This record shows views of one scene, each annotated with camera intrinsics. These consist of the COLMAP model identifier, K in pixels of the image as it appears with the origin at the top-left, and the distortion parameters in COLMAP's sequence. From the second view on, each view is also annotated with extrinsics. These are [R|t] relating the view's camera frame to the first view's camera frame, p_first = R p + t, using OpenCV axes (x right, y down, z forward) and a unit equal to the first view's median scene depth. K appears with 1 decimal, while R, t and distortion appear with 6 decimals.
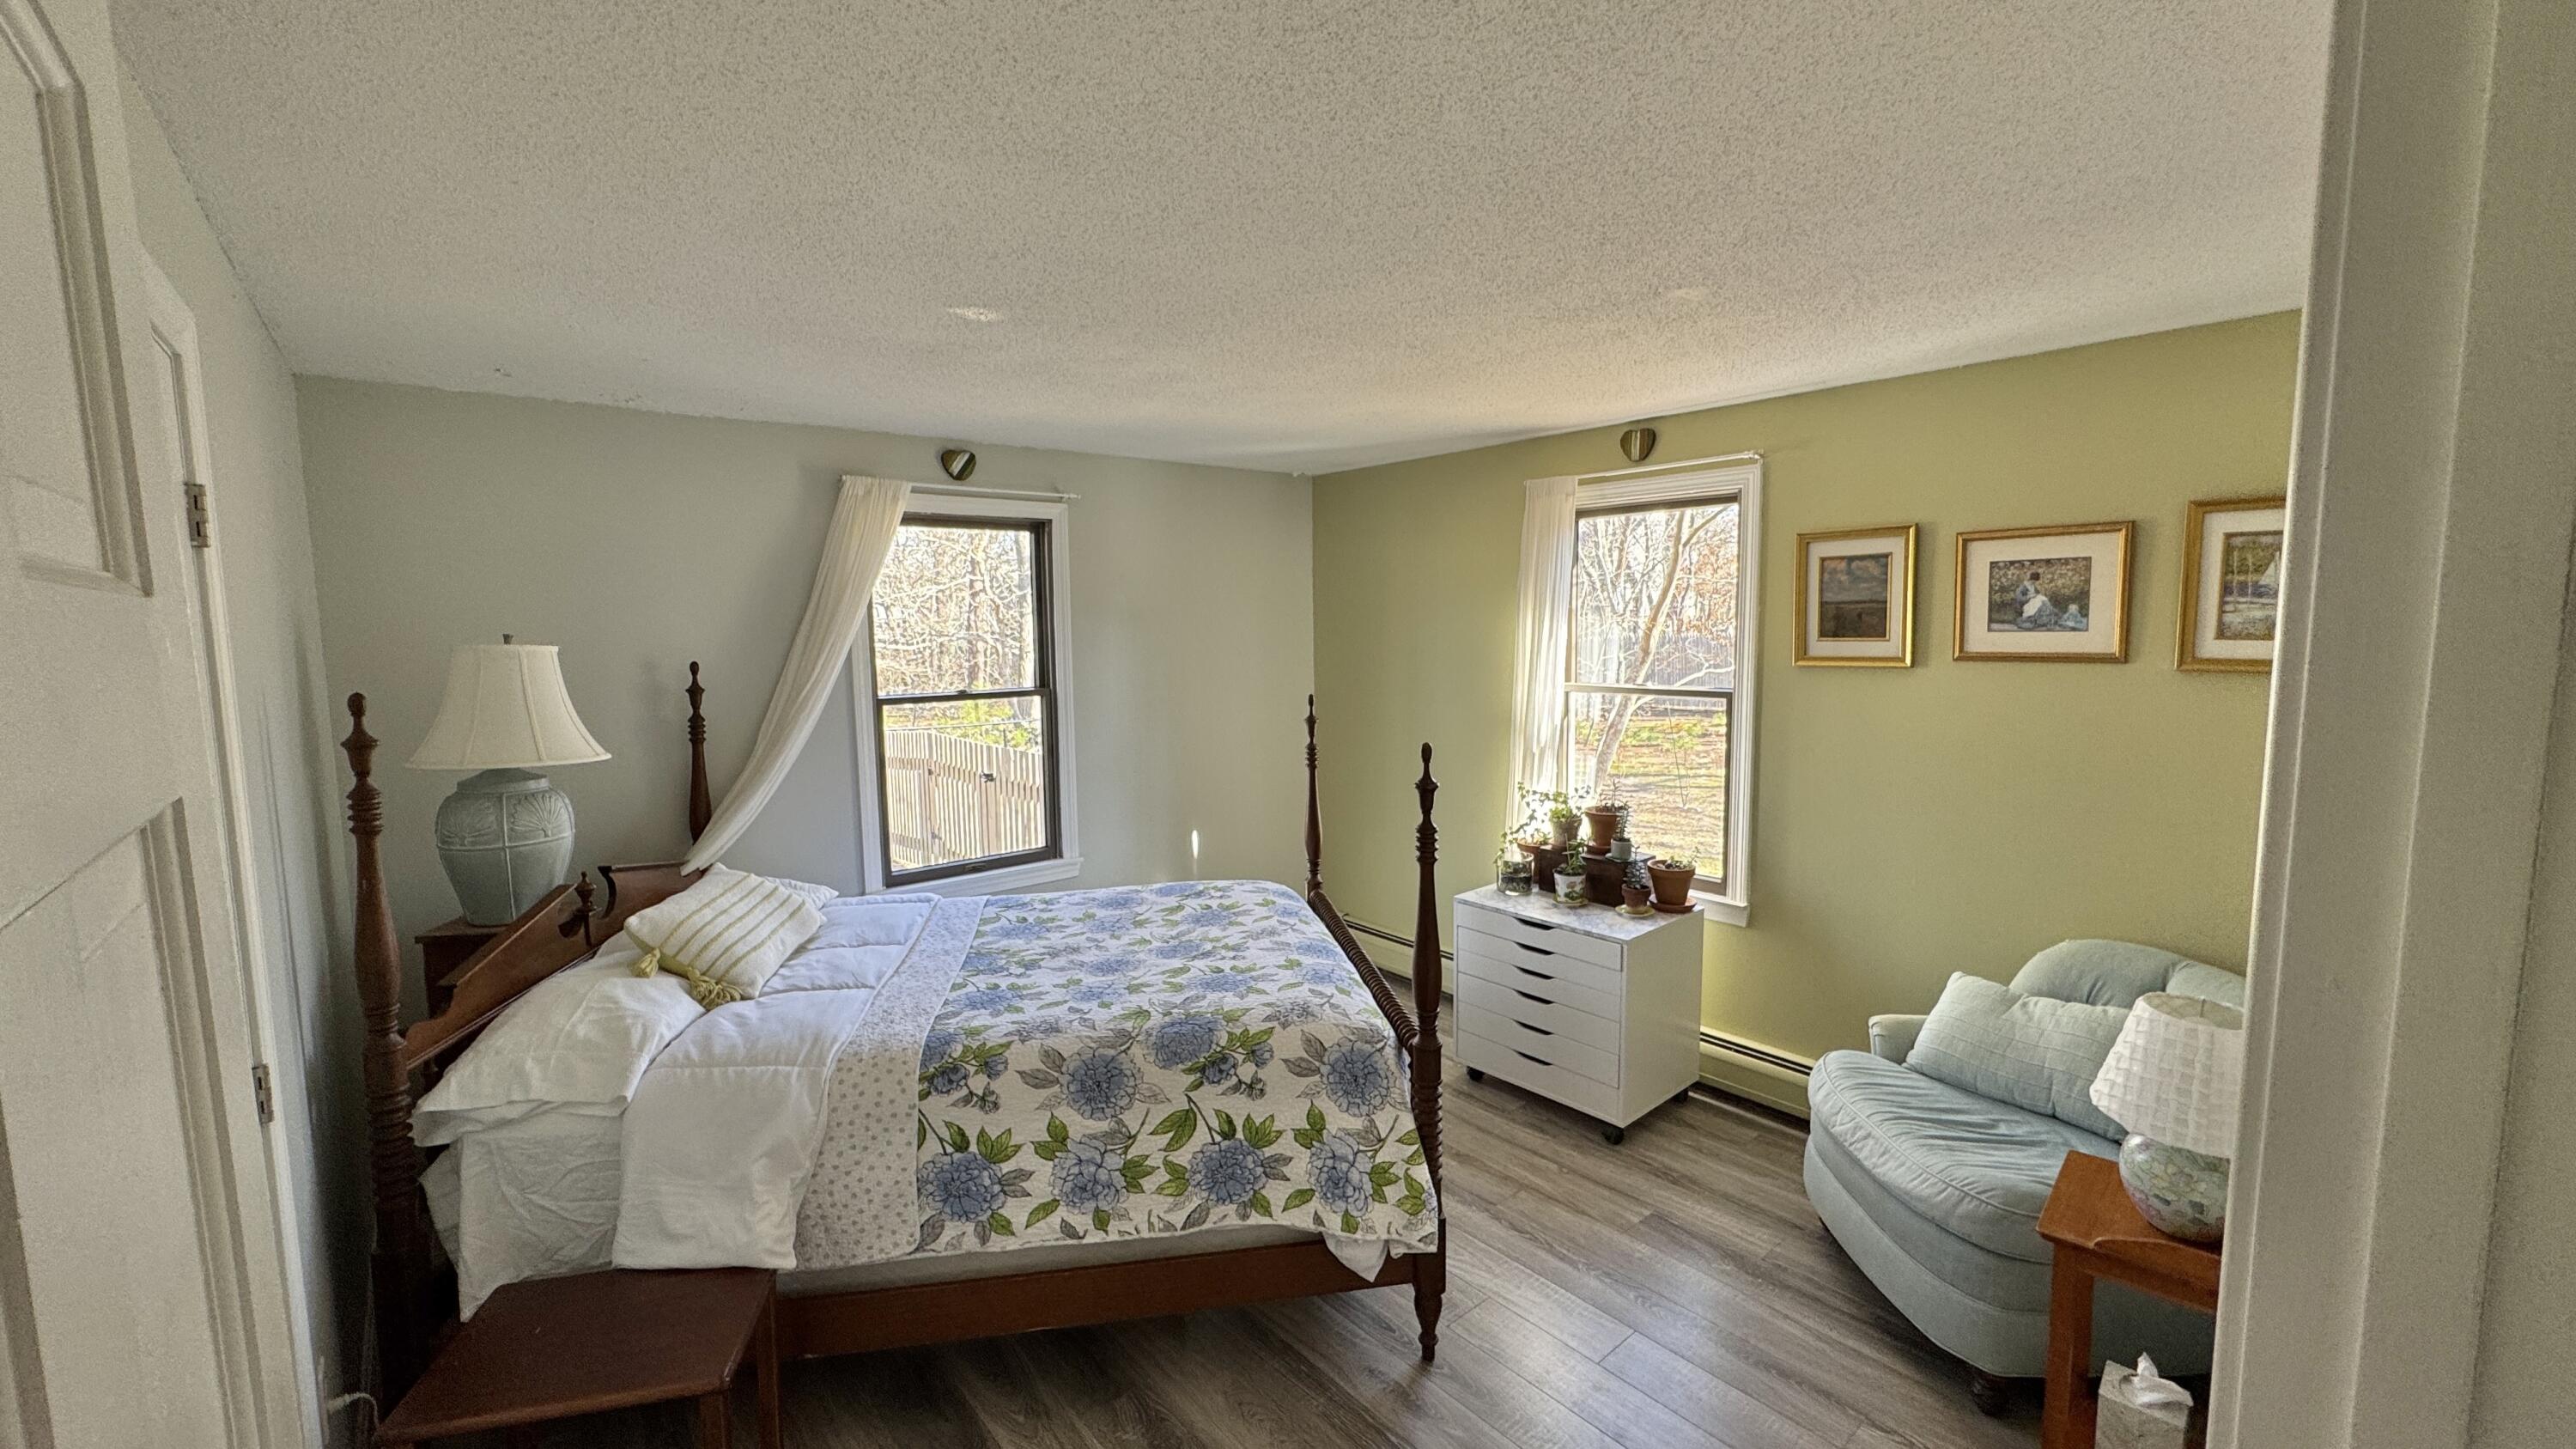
lens RADIAL K [[1023.3, 0, 1286.2], [0, 1023.3, 718.3], [0, 0, 1]] dist [-0.004285, 0.000562]
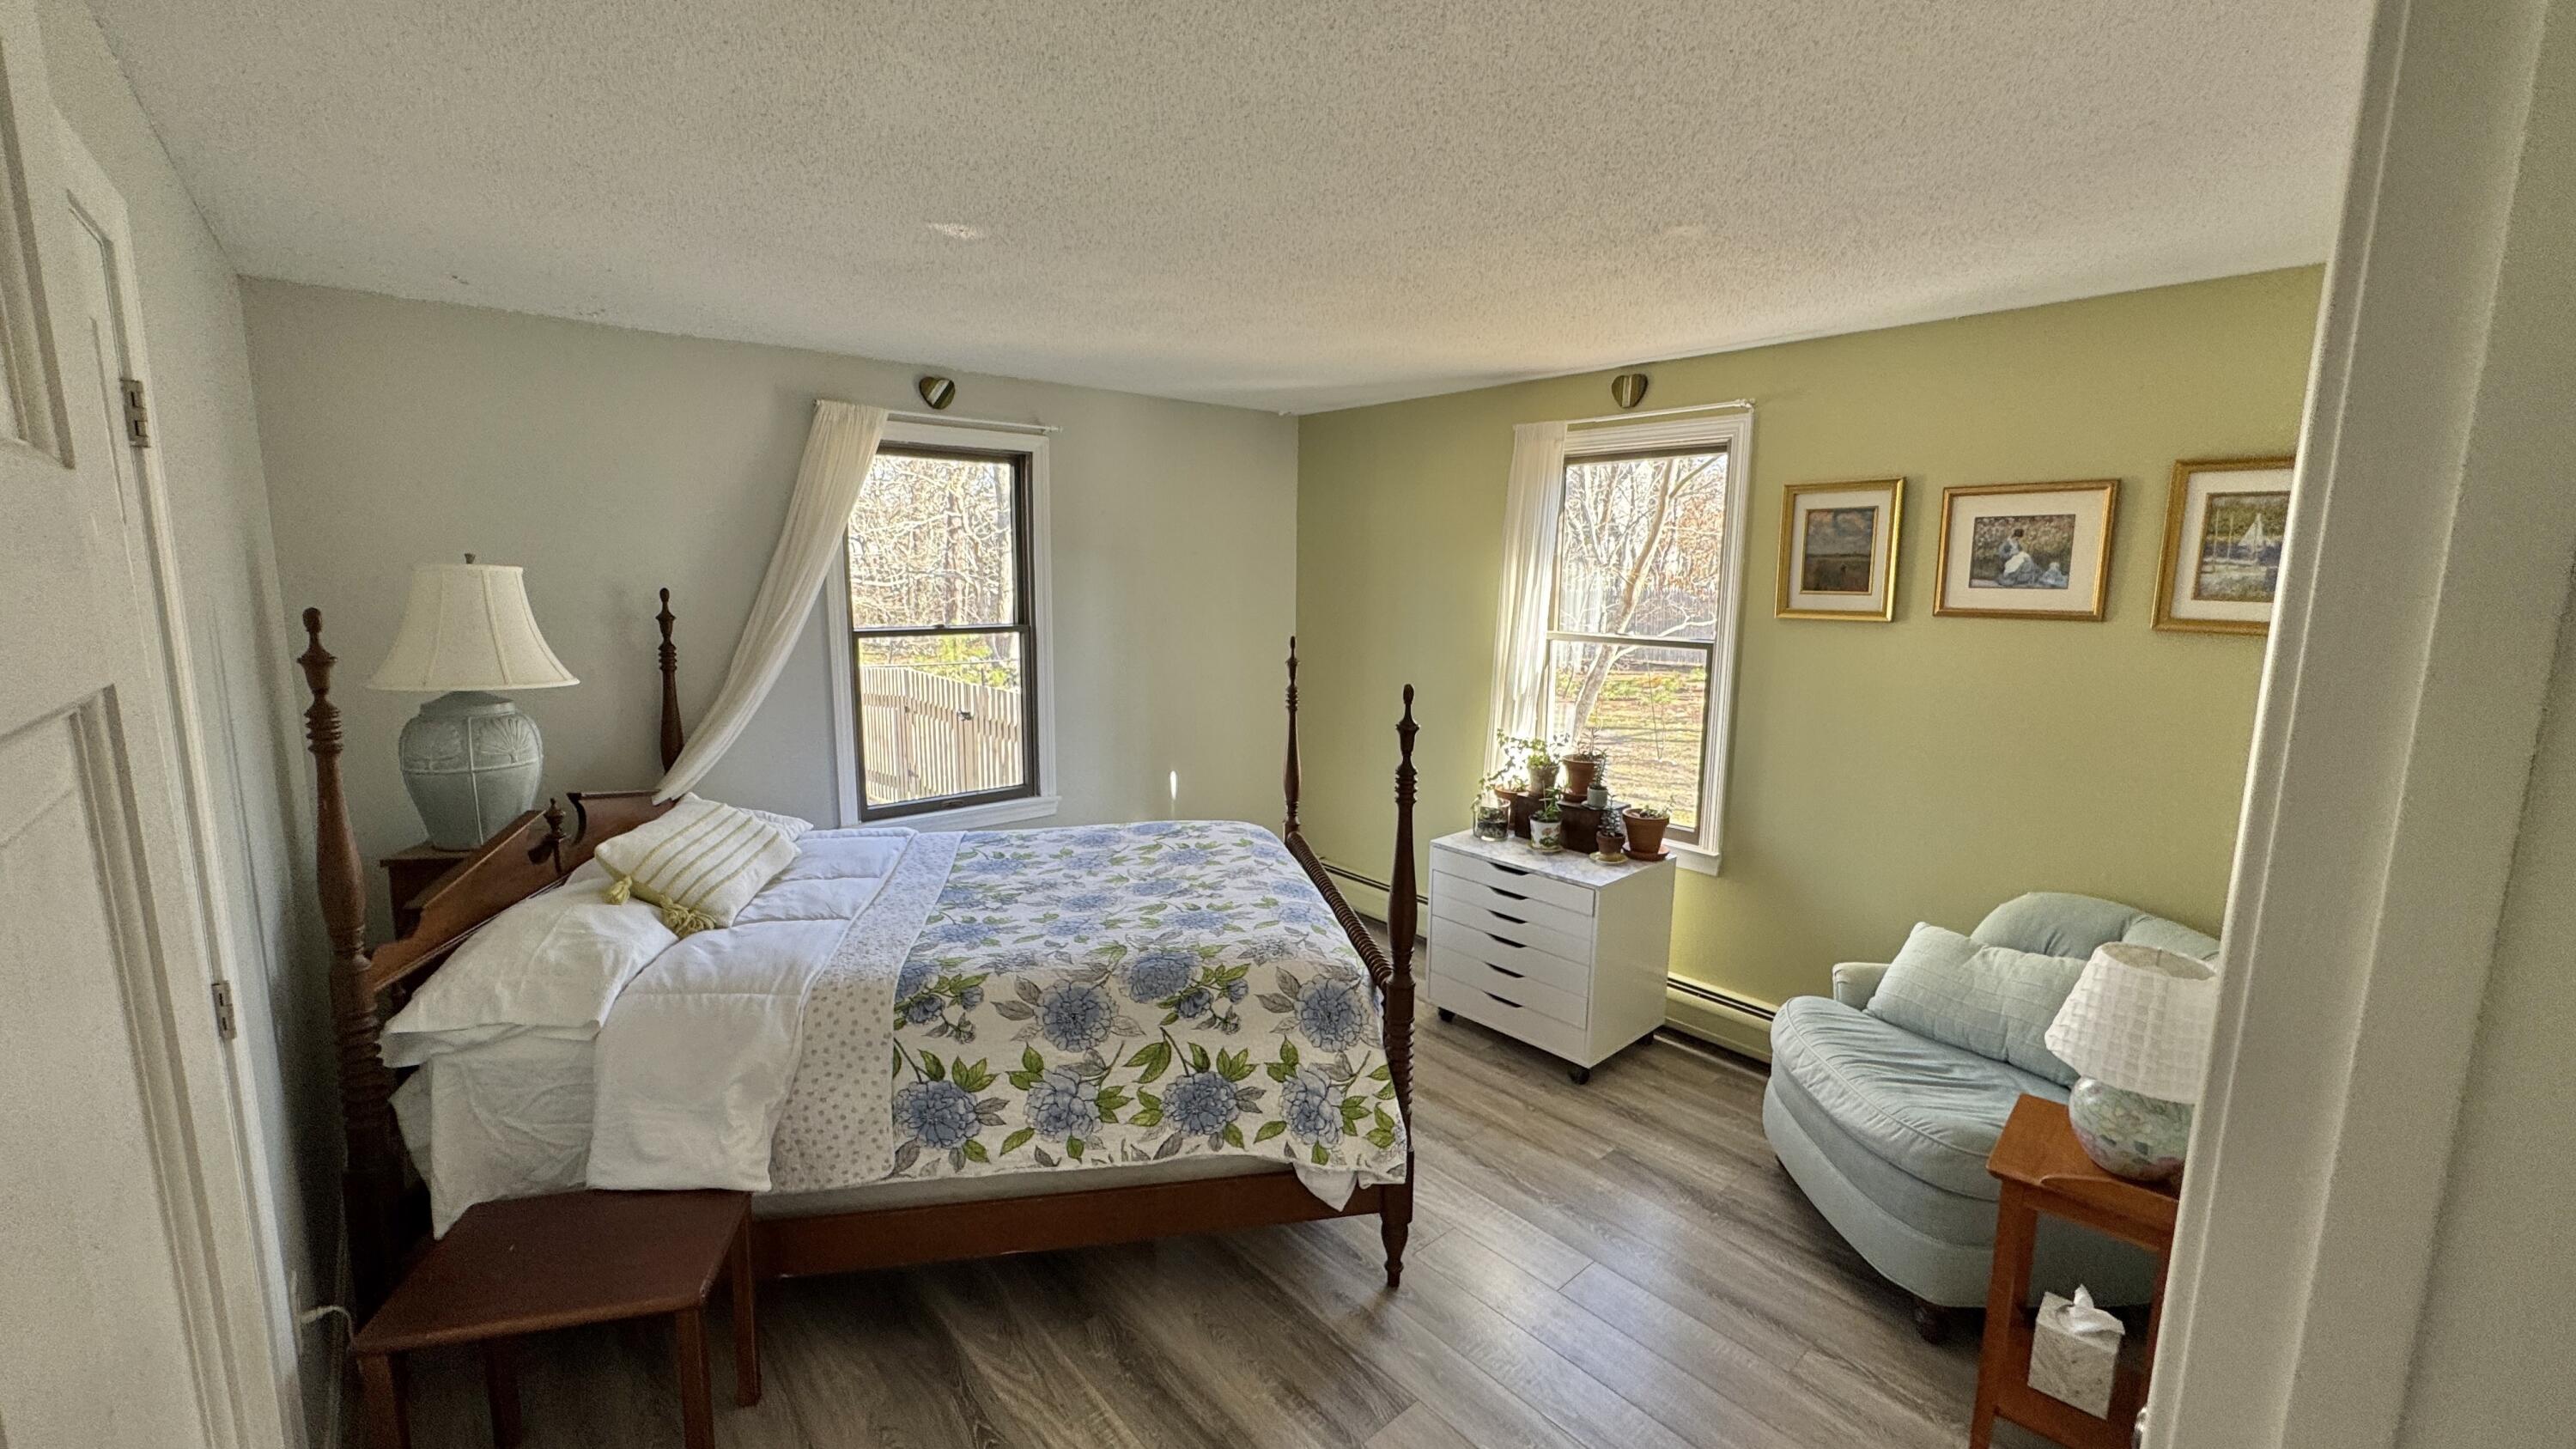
lens RADIAL K [[1023.3, 0, 1286.0], [0, 1023.3, 718.1], [0, 0, 1]] dist [-0.004285, 0.000562]
pose [[0.999569, 0.020940, 0.020574, -0.001595], [-0.021968, 0.998451, 0.051112, 0.007199], [-0.019472, -0.051542, 0.998481, 0.005249]]
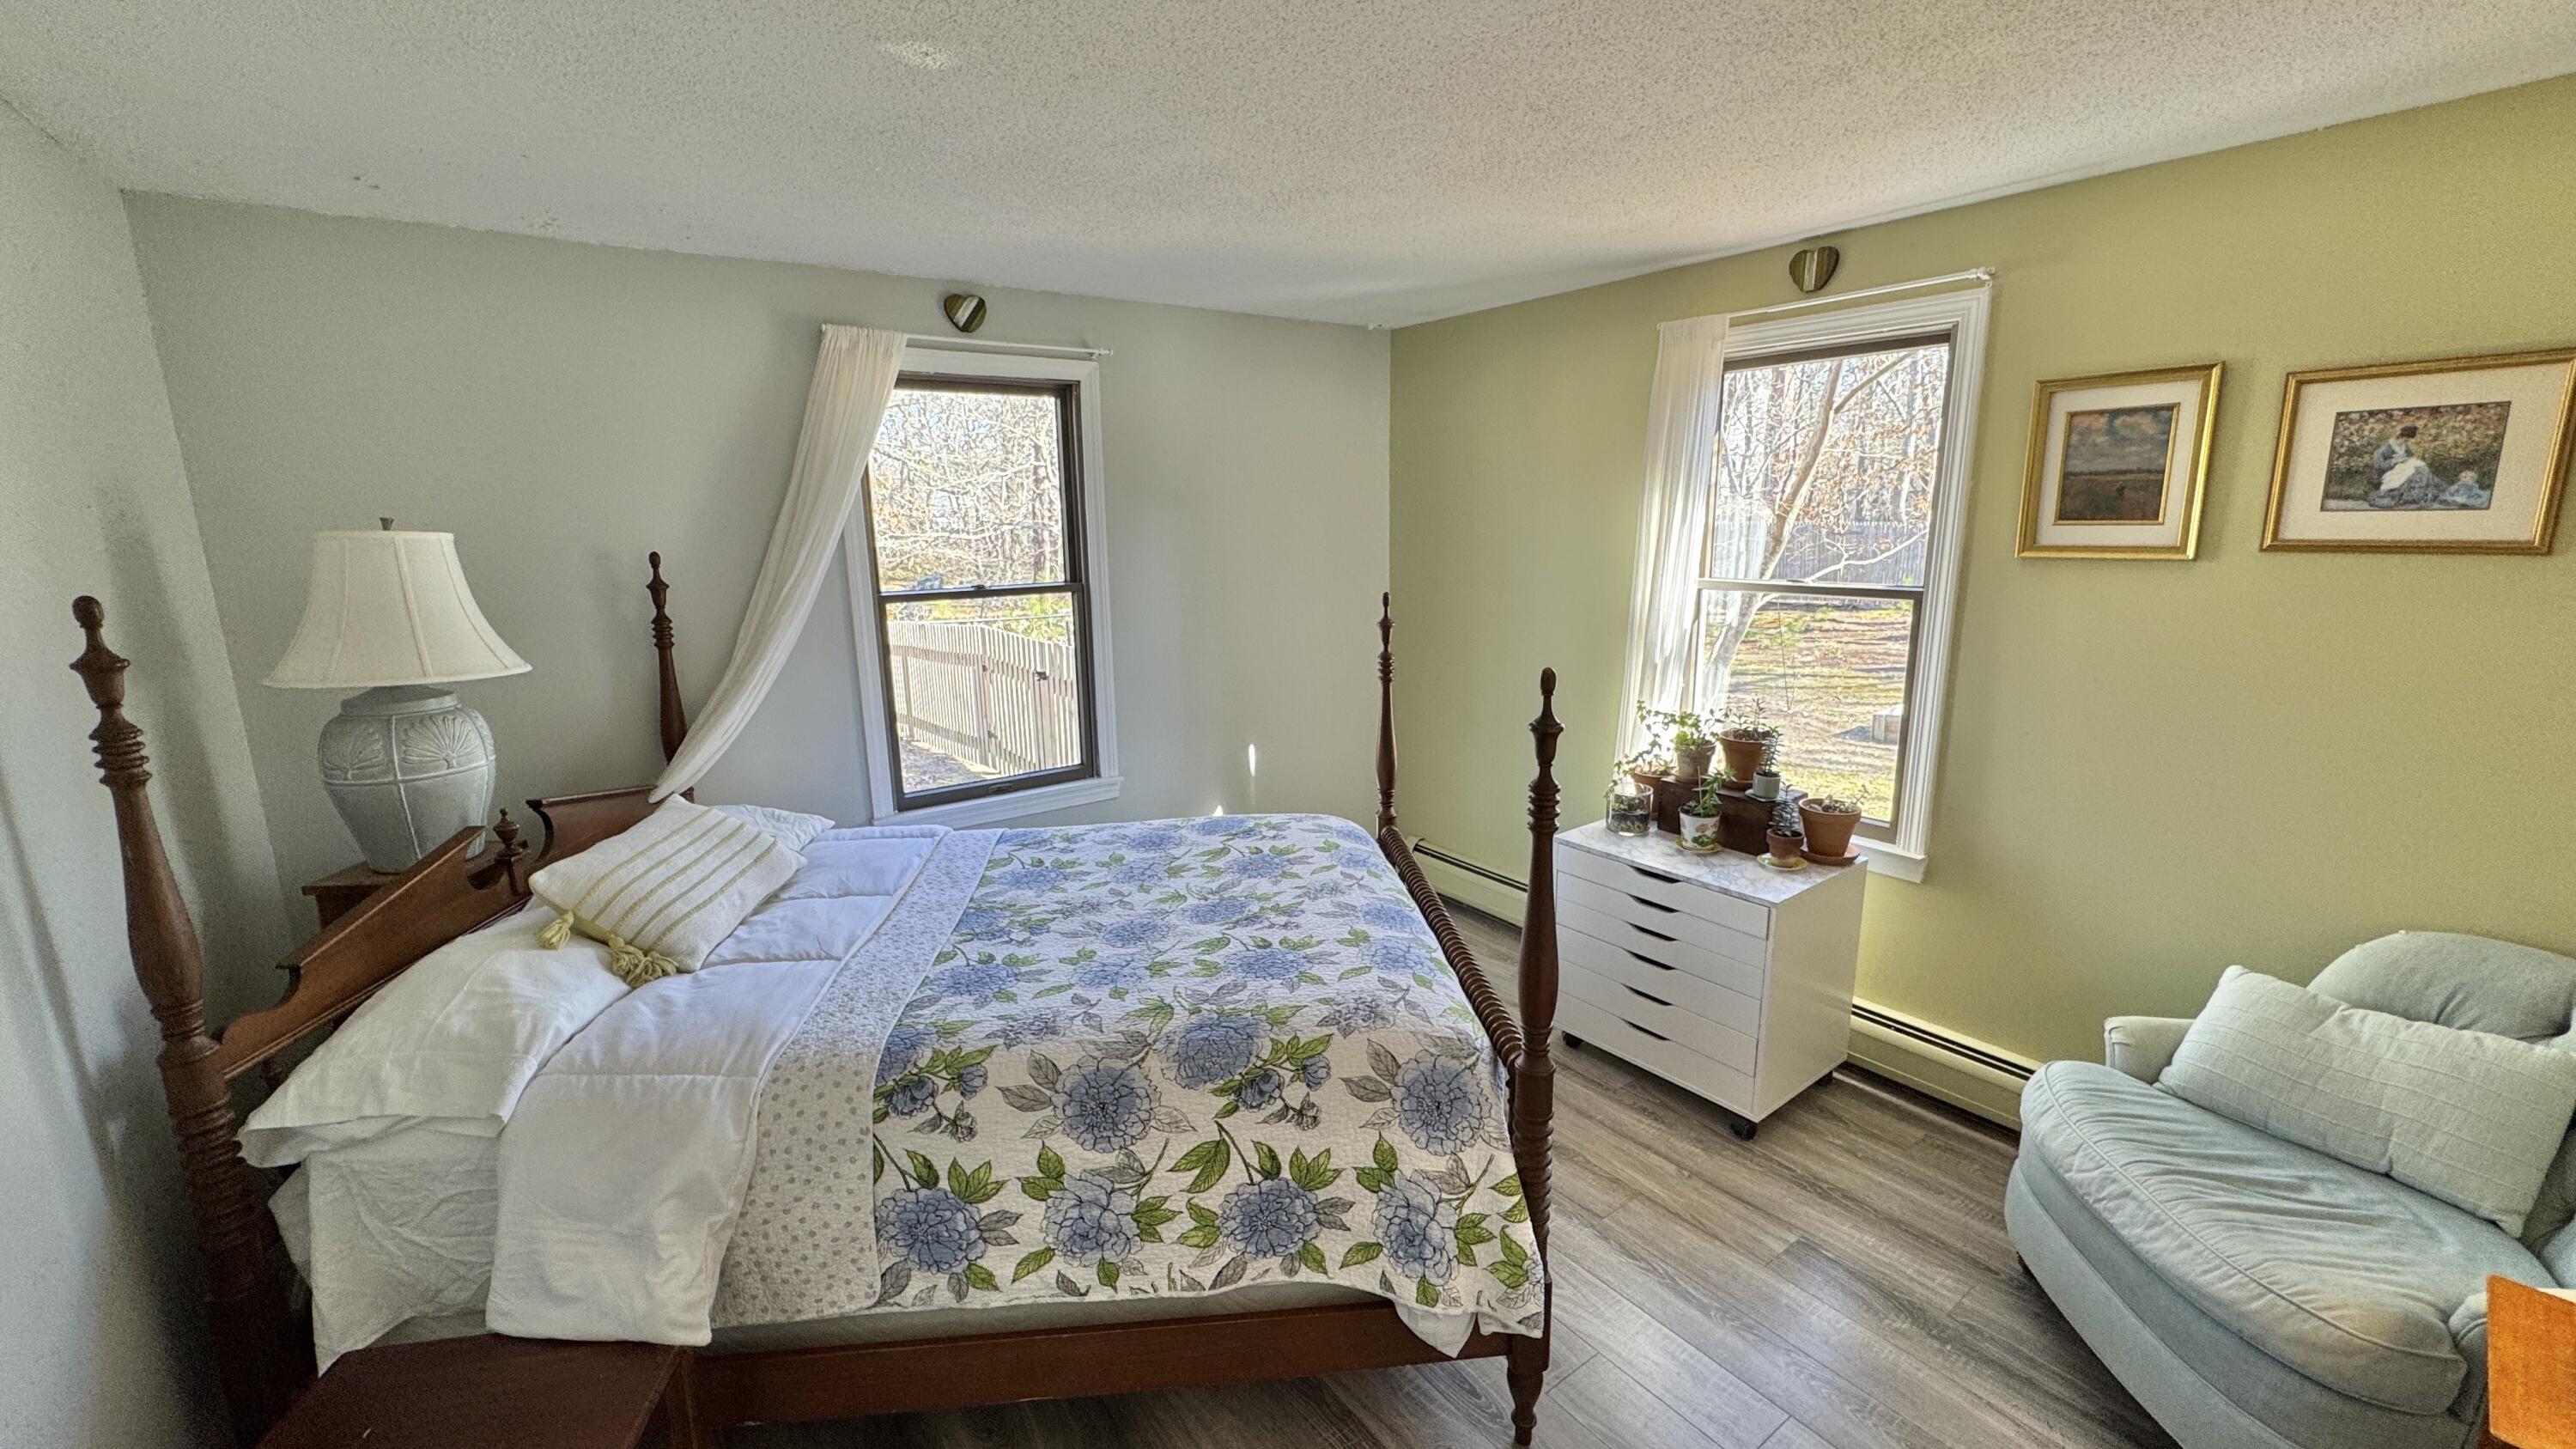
lens RADIAL K [[1023.3, 0, 1285.4], [0, 1023.3, 720.3], [0, 0, 1]] dist [-0.004285, 0.000562]
pose [[0.997427, 0.011678, -0.070738, 0.004157], [-0.003952, 0.994101, 0.108387, -0.013785], [0.071586, -0.107828, 0.991589, 0.232929]]
